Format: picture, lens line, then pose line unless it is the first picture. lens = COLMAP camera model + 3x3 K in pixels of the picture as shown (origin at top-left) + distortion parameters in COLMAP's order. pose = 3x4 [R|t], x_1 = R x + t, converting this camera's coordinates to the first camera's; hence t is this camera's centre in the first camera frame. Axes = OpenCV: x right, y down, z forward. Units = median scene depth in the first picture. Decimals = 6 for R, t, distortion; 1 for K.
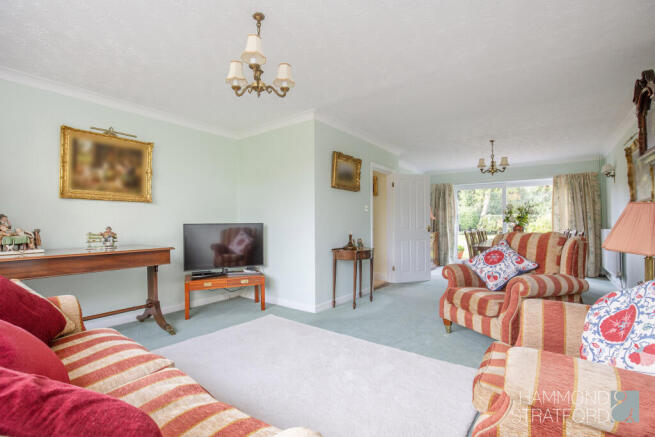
lens RADIAL K [[303.0, 0, 325.3], [0, 303.0, 221.7], [0, 0, 1]] dist [-0.027713, 0.000507]
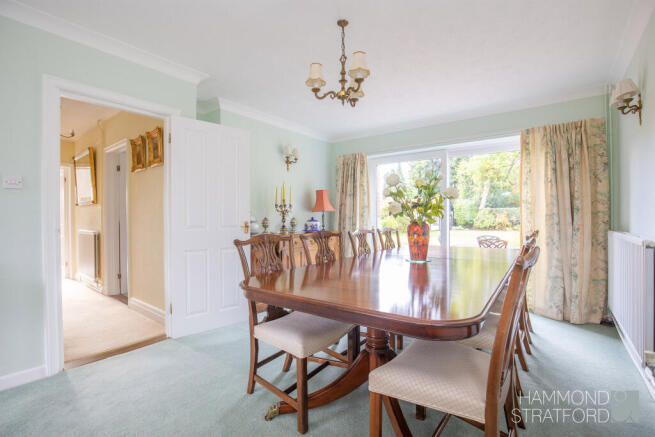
lens RADIAL K [[303.0, 0, 329.5], [0, 303.0, 221.9], [0, 0, 1]] dist [-0.027713, 0.000507]
pose [[0.999888, 0.004578, -0.014219, 0.430116], [-0.004255, 0.999733, 0.022706, 0.000486], [0.014319, -0.022643, 0.999641, 0.453342]]
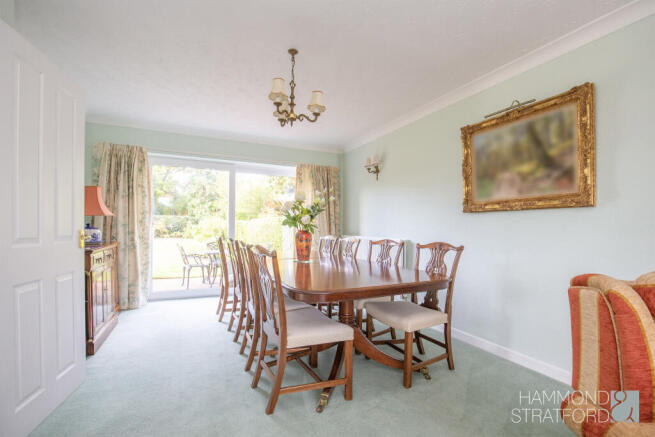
lens RADIAL K [[303.0, 0, 331.4], [0, 303.0, 230.6], [0, 0, 1]] dist [-0.027713, 0.000507]
pose [[0.465206, 0.001606, 0.885201, 0.133910], [-0.024486, 0.999639, 0.011054, 0.002354], [-0.884864, -0.026817, 0.465077, 0.570213]]
